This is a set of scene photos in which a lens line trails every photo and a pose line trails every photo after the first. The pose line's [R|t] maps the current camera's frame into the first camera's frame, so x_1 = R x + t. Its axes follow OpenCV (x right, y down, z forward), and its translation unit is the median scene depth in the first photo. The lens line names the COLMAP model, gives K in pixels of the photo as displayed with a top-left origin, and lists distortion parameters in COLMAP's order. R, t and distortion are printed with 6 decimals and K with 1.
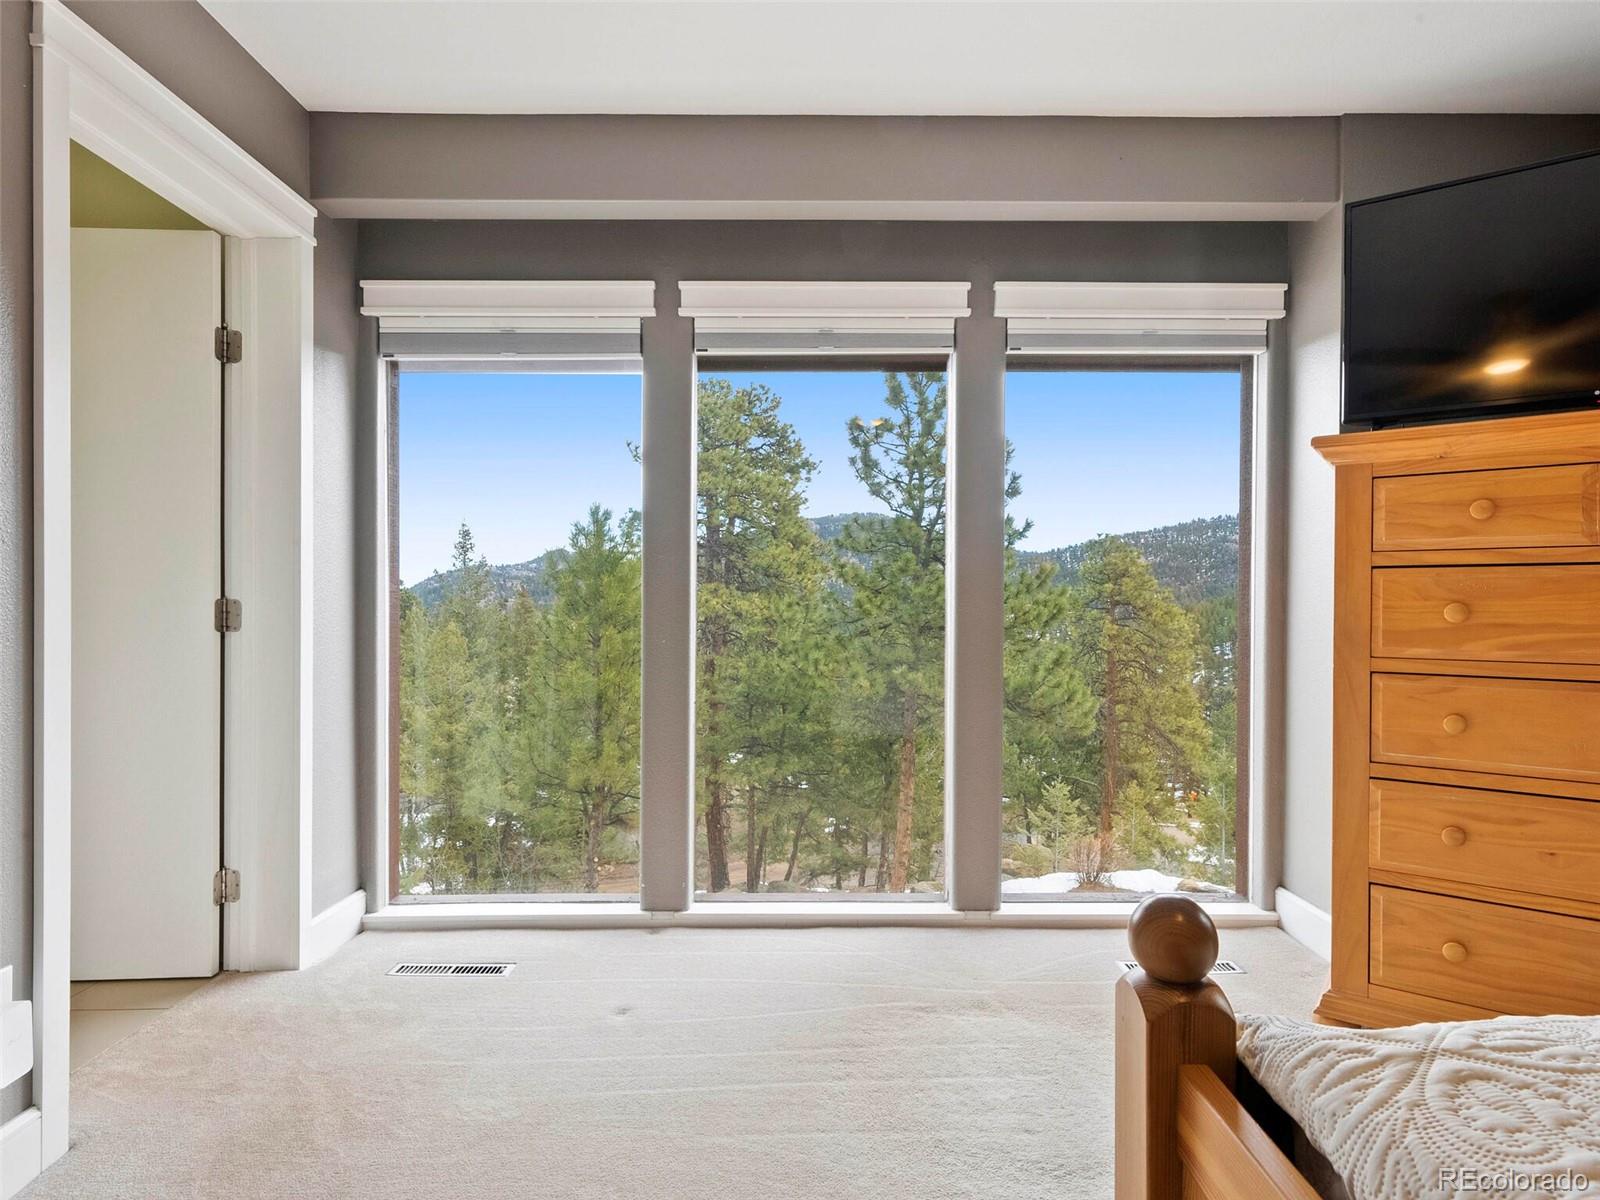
lens RADIAL K [[881.8, 0, 804.8], [0, 881.8, 599.7], [0, 0, 1]] dist [0.003021, -0.000148]
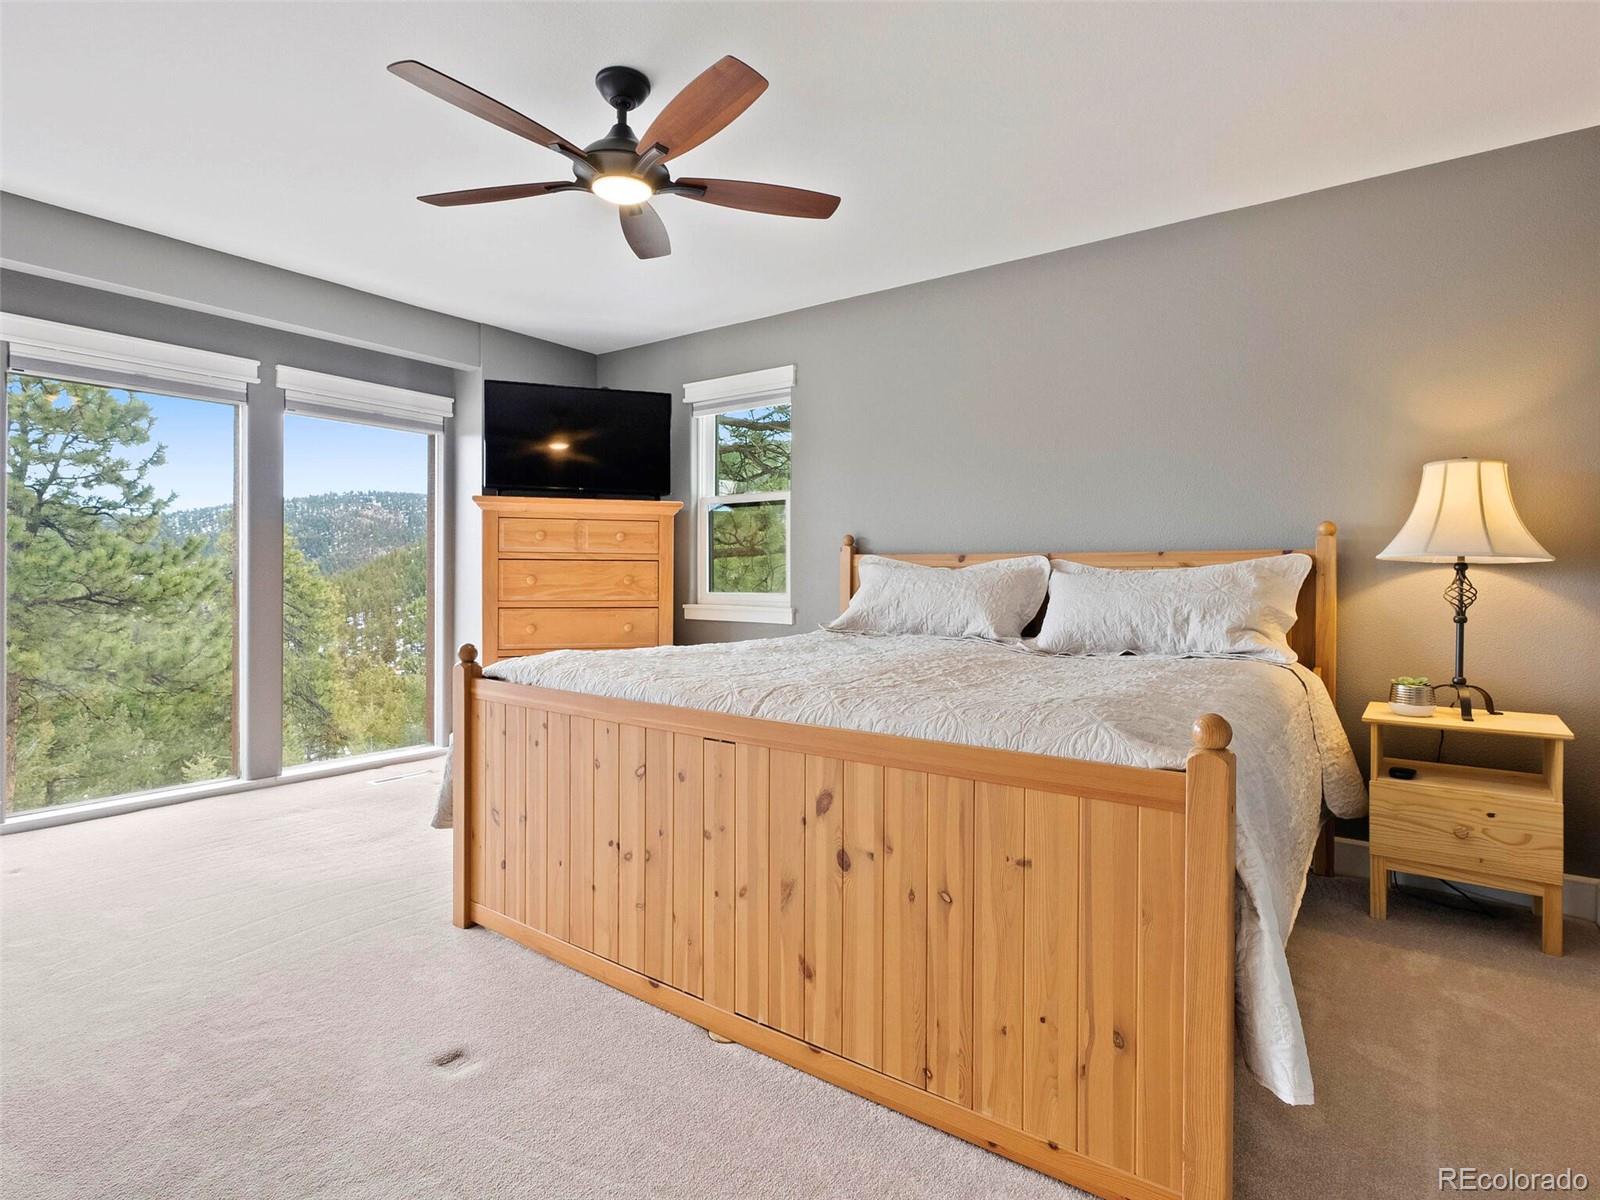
lens RADIAL K [[881.8, 0, 804.8], [0, 881.8, 599.7], [0, 0, 1]] dist [0.003021, -0.000148]
pose [[0.604485, -0.018489, 0.796402, -0.448780], [-0.006392, 0.999586, 0.028057, -0.001900], [-0.796591, -0.022051, 0.604116, -0.648507]]
